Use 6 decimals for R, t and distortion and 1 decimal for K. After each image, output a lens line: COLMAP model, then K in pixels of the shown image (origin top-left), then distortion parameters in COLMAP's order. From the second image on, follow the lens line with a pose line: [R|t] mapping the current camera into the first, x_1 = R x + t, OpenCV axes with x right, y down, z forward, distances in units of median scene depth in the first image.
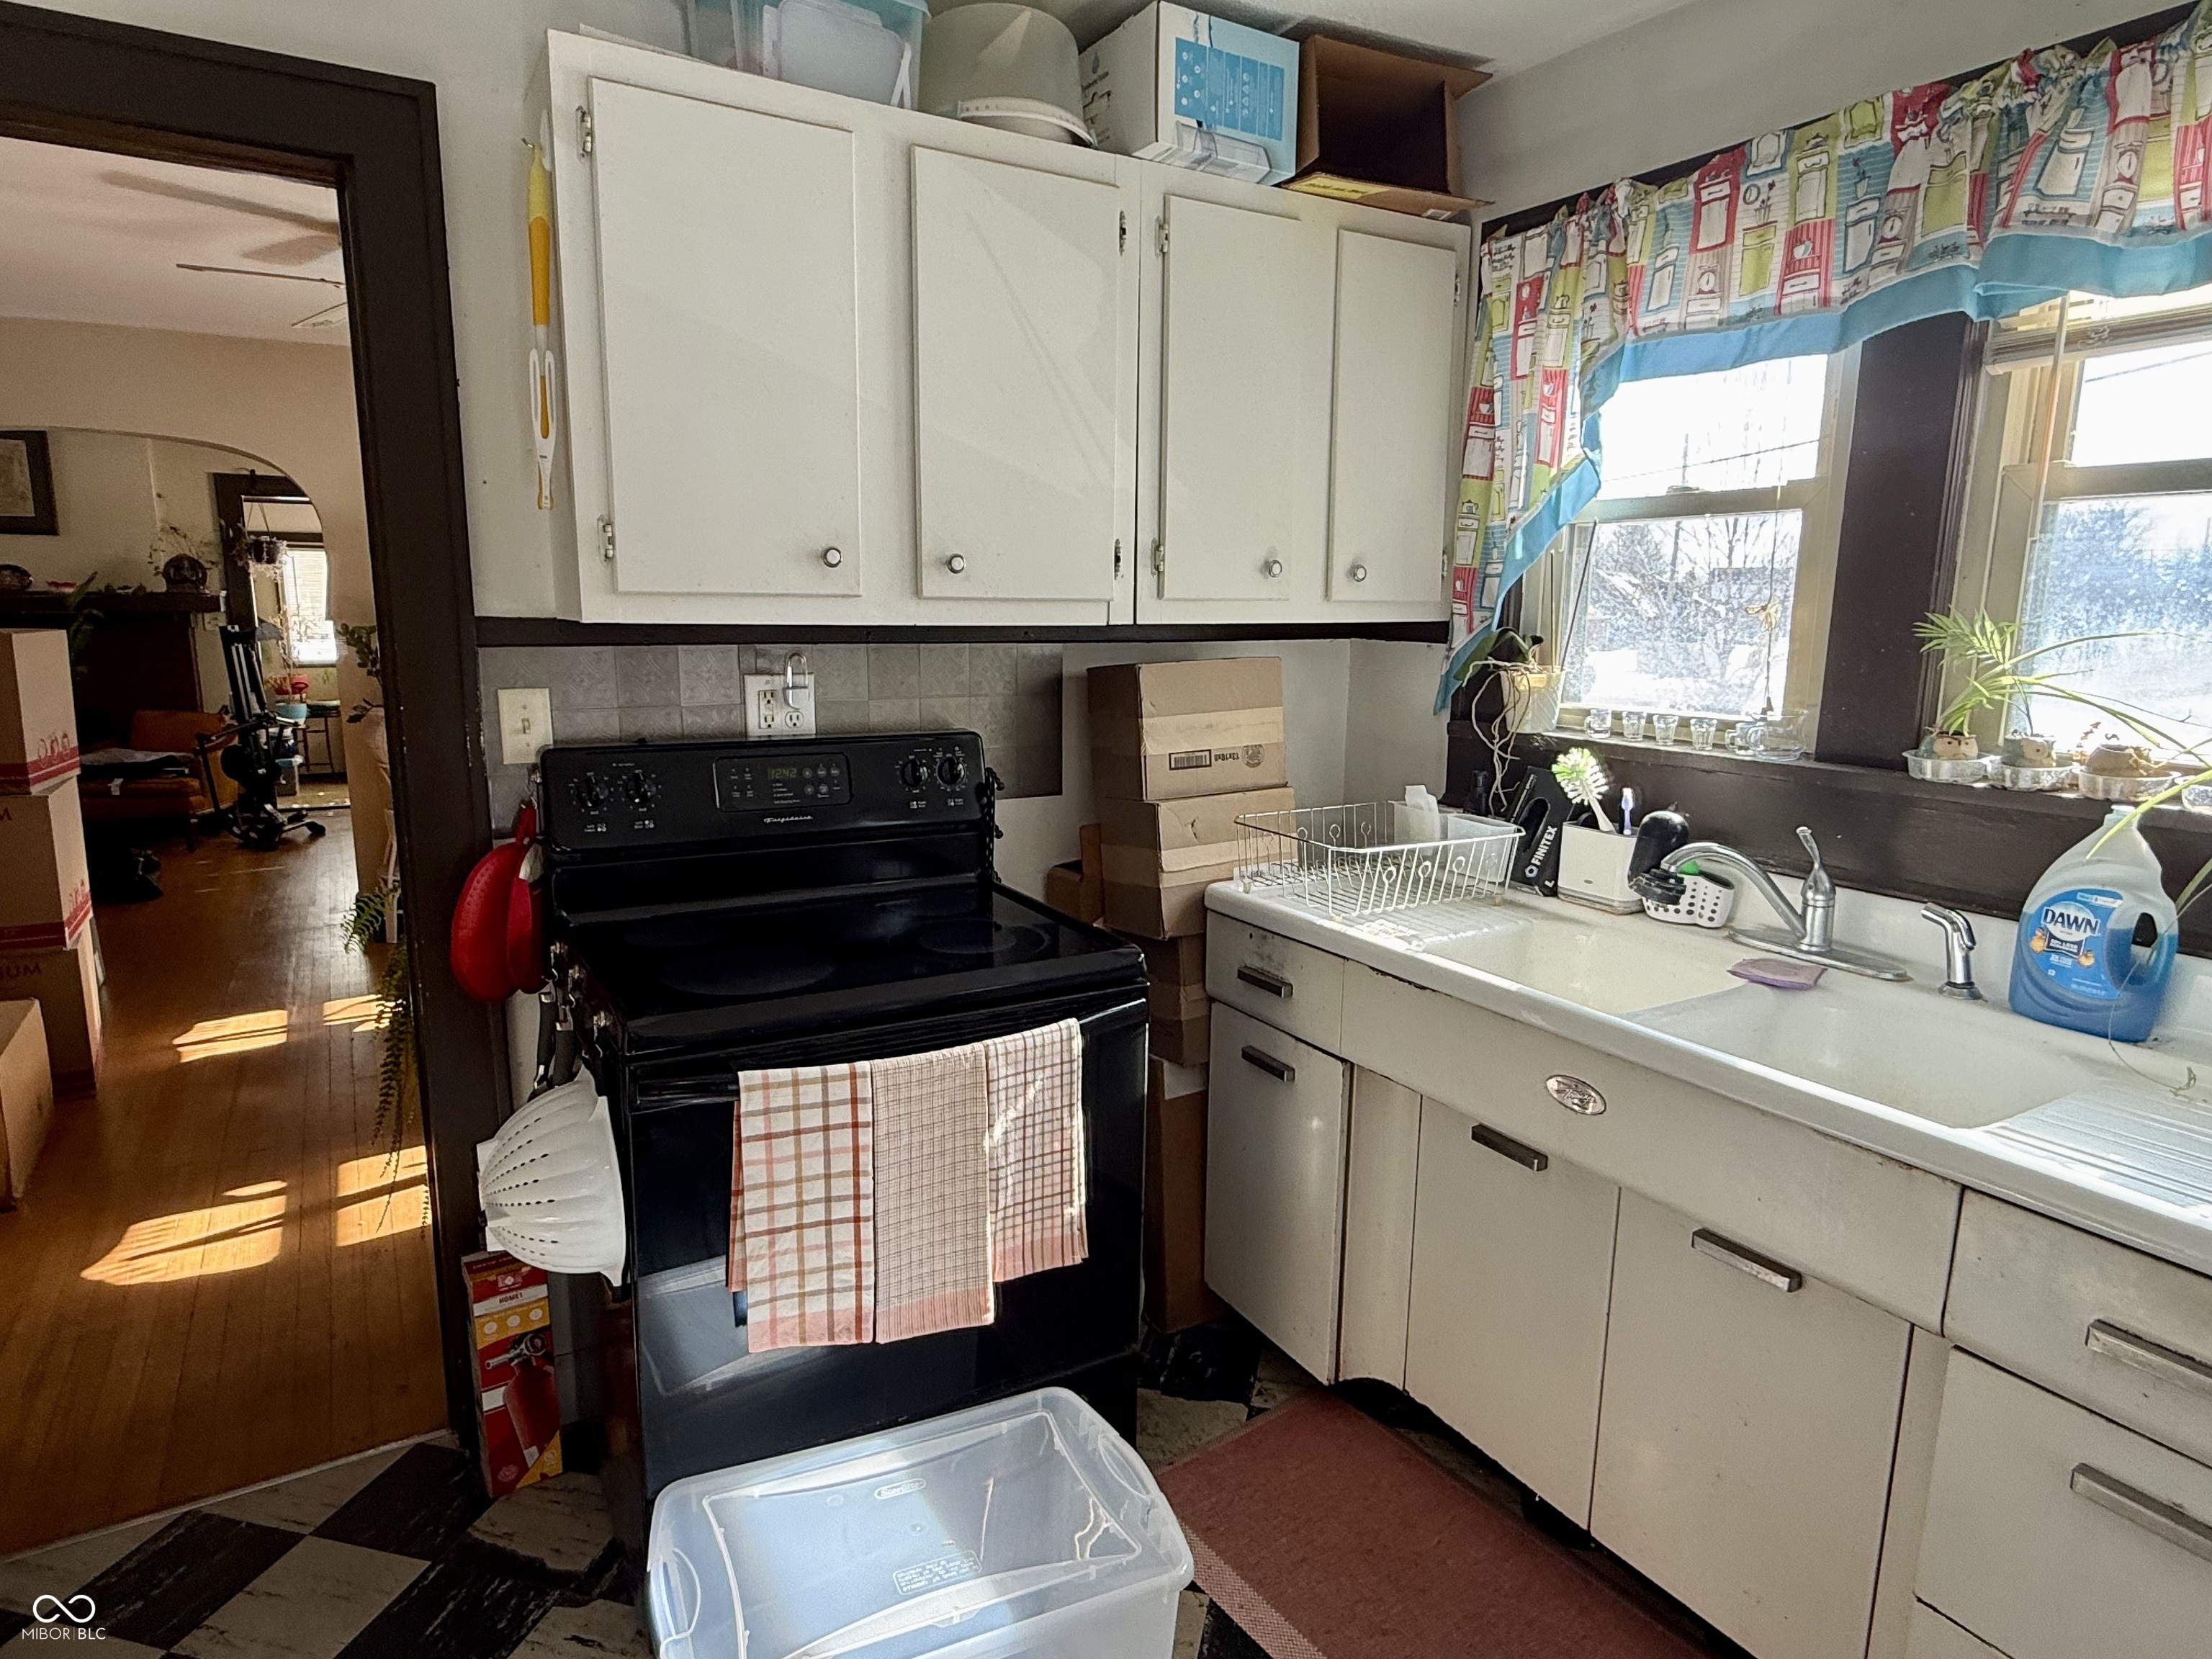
lens RADIAL K [[1260.9, 0, 1100.3], [0, 1260.9, 836.2], [0, 0, 1]] dist [-0.003239, 0.001656]
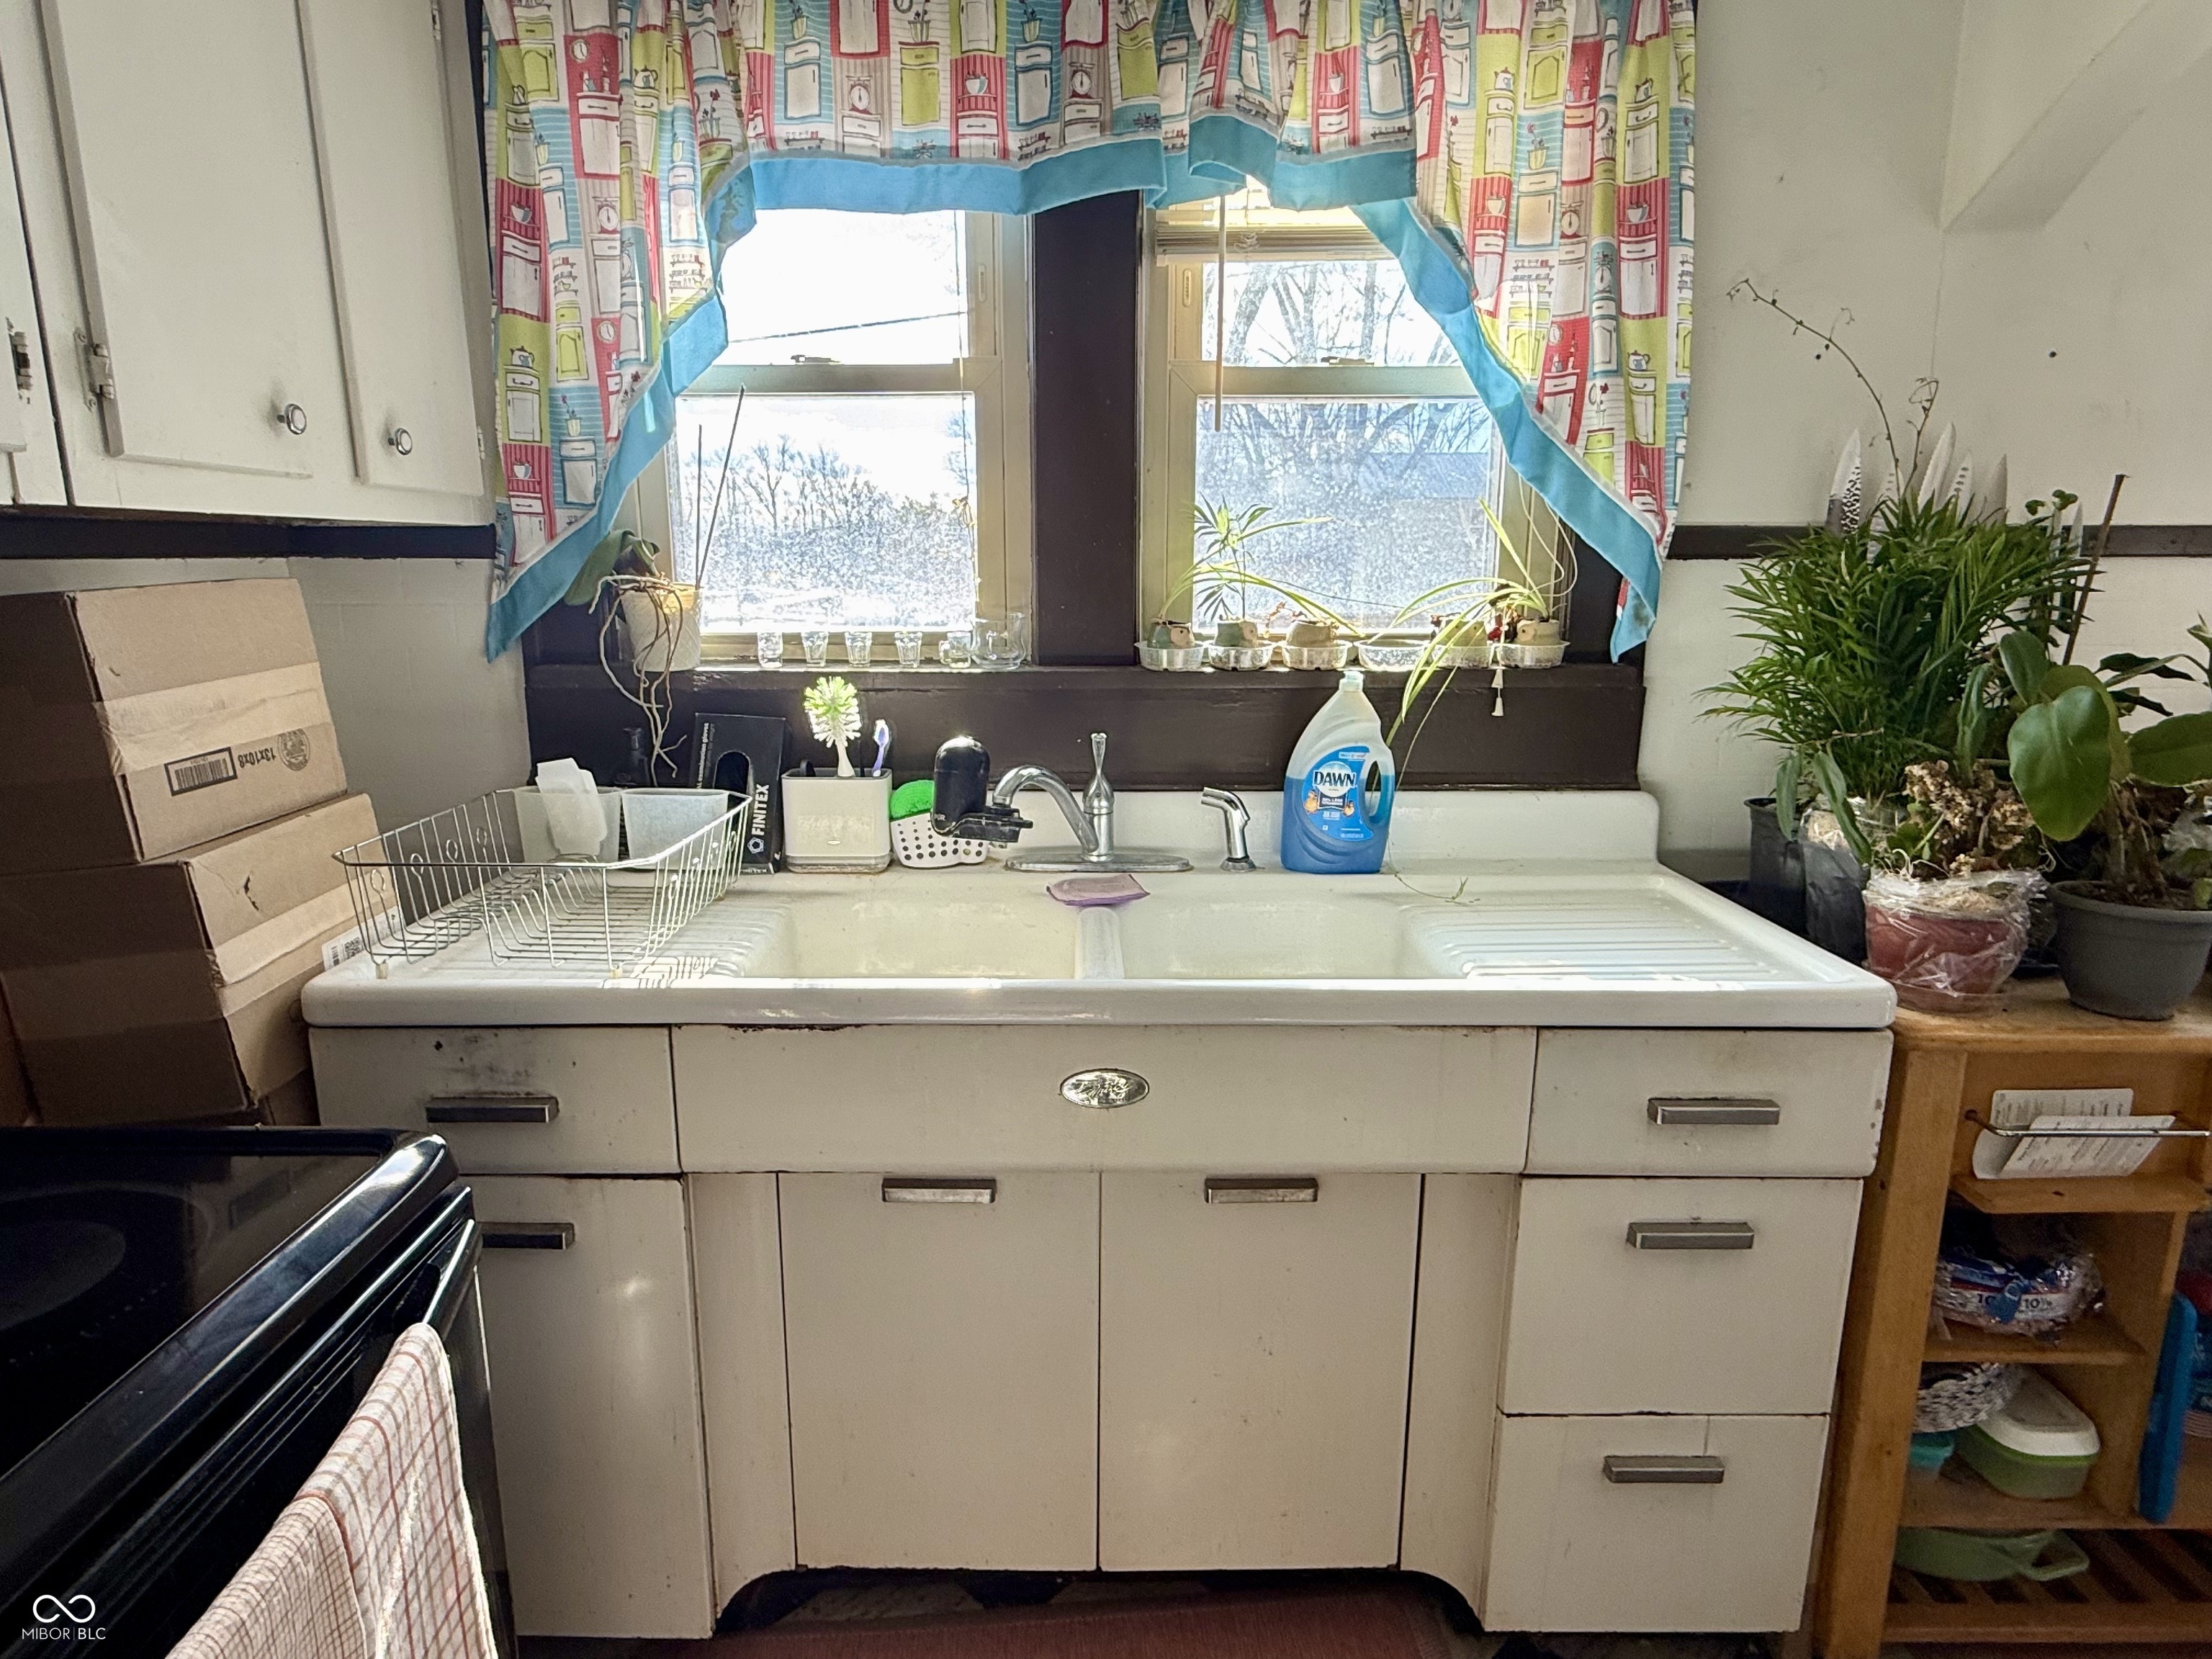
lens RADIAL K [[1260.9, 0, 1100.3], [0, 1260.9, 836.2], [0, 0, 1]] dist [-0.003239, 0.001656]
pose [[0.508022, -0.192360, 0.839590, -0.217716], [0.163877, 0.978525, 0.125033, -0.043541], [-0.845611, 0.074070, 0.528636, 0.455704]]
